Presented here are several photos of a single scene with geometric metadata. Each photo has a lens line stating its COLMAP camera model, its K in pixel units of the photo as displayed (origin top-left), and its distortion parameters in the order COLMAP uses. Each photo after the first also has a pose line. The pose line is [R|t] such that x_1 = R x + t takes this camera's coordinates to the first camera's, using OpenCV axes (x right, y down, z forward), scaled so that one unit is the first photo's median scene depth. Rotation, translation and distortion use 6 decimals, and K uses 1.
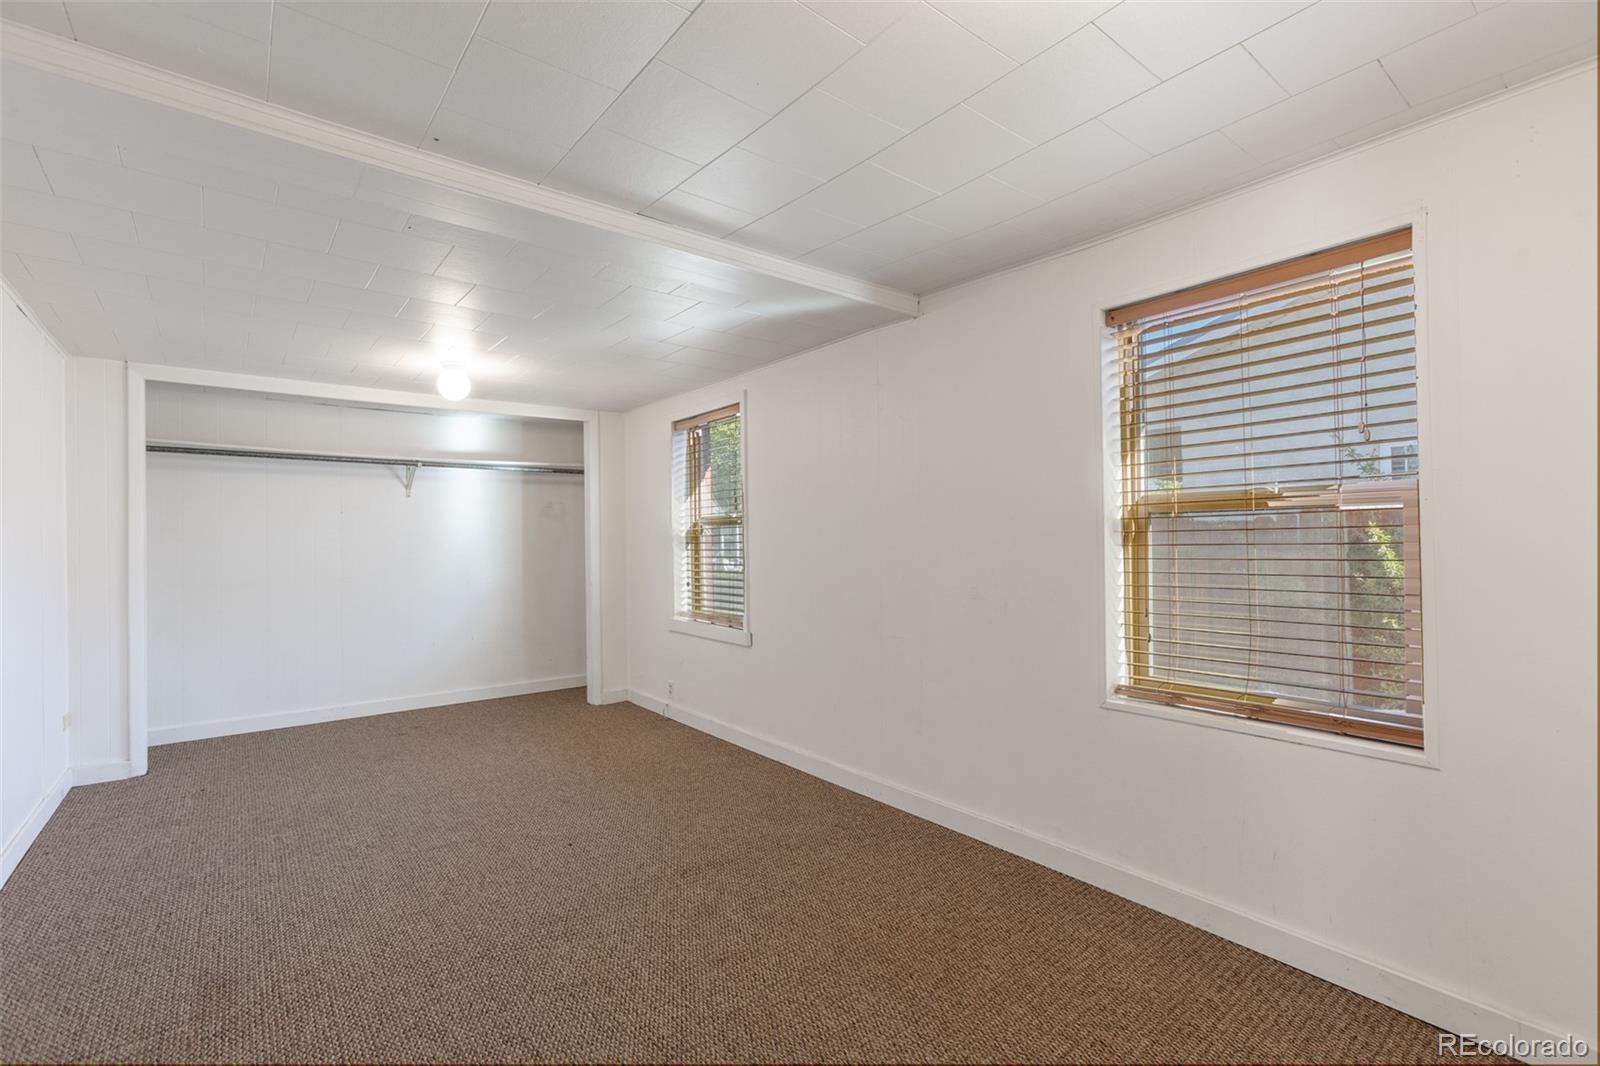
lens RADIAL K [[712.1, 0, 788.8], [0, 712.1, 535.2], [0, 0, 1]] dist [-0.000680, 0.002157]
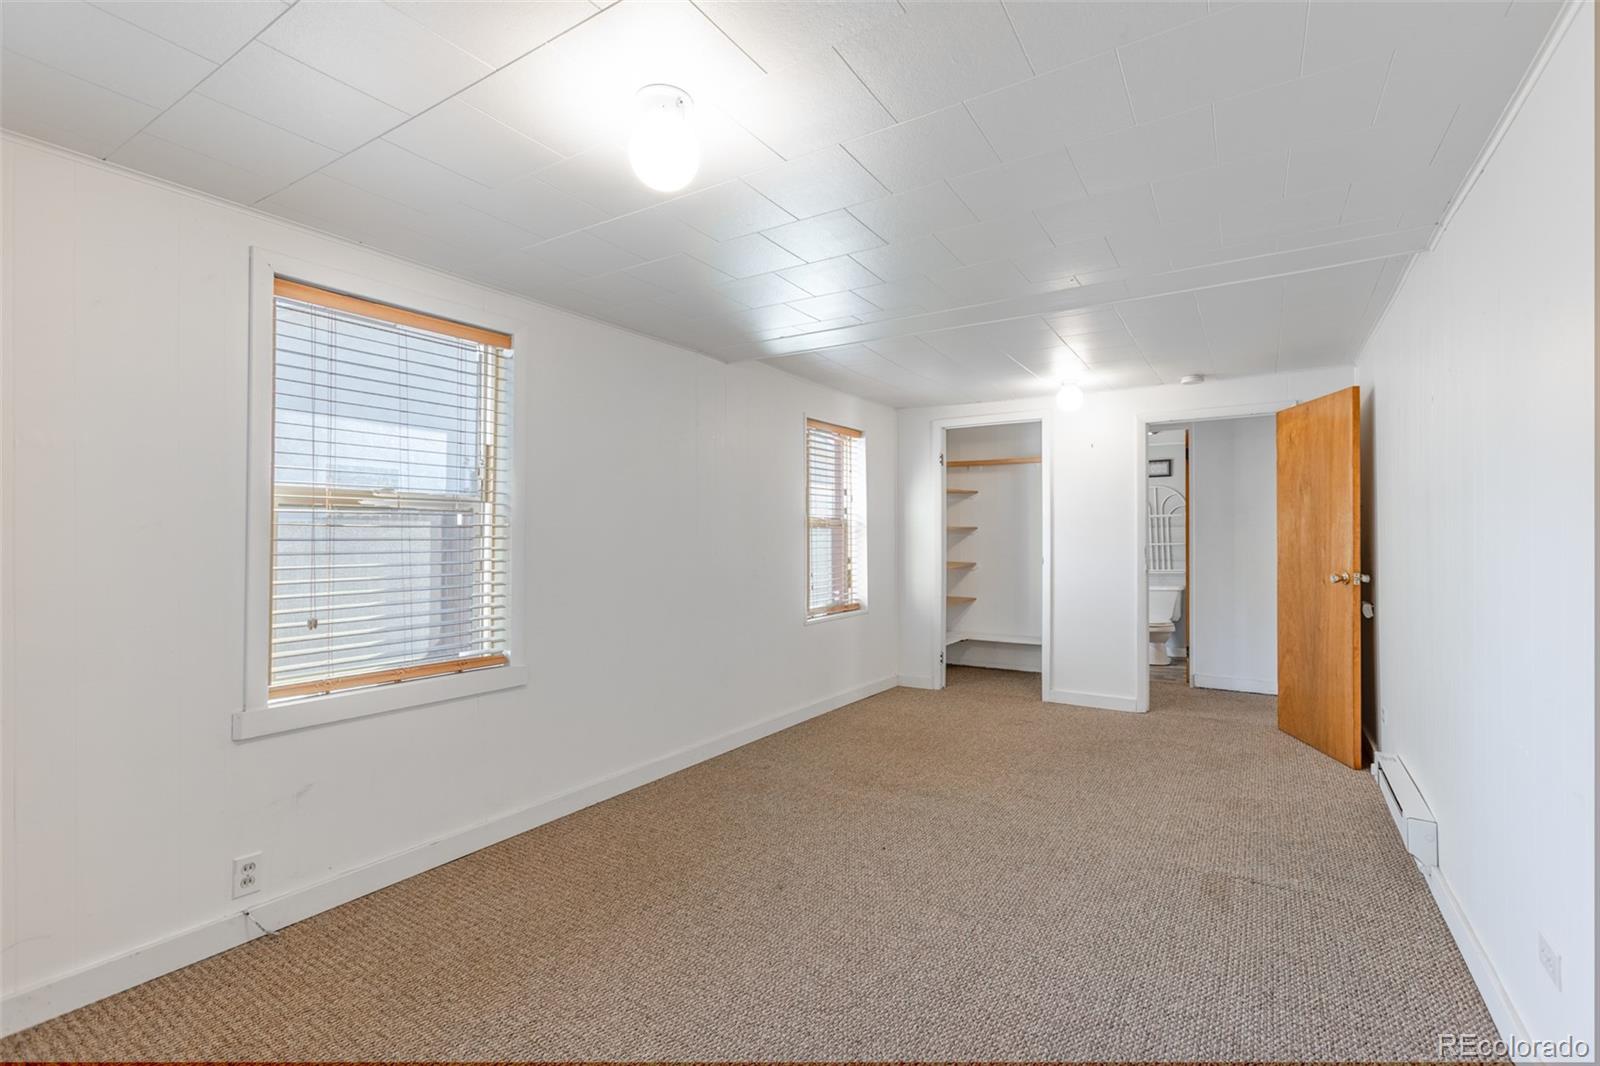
lens RADIAL K [[712.1, 0, 792.3], [0, 712.1, 533.7], [0, 0, 1]] dist [-0.000680, 0.002157]
pose [[-0.315550, 0.010646, 0.948849, -1.023723], [-0.007934, 0.999873, -0.013857, 0.015664], [-0.948876, -0.011901, -0.315426, 1.224492]]
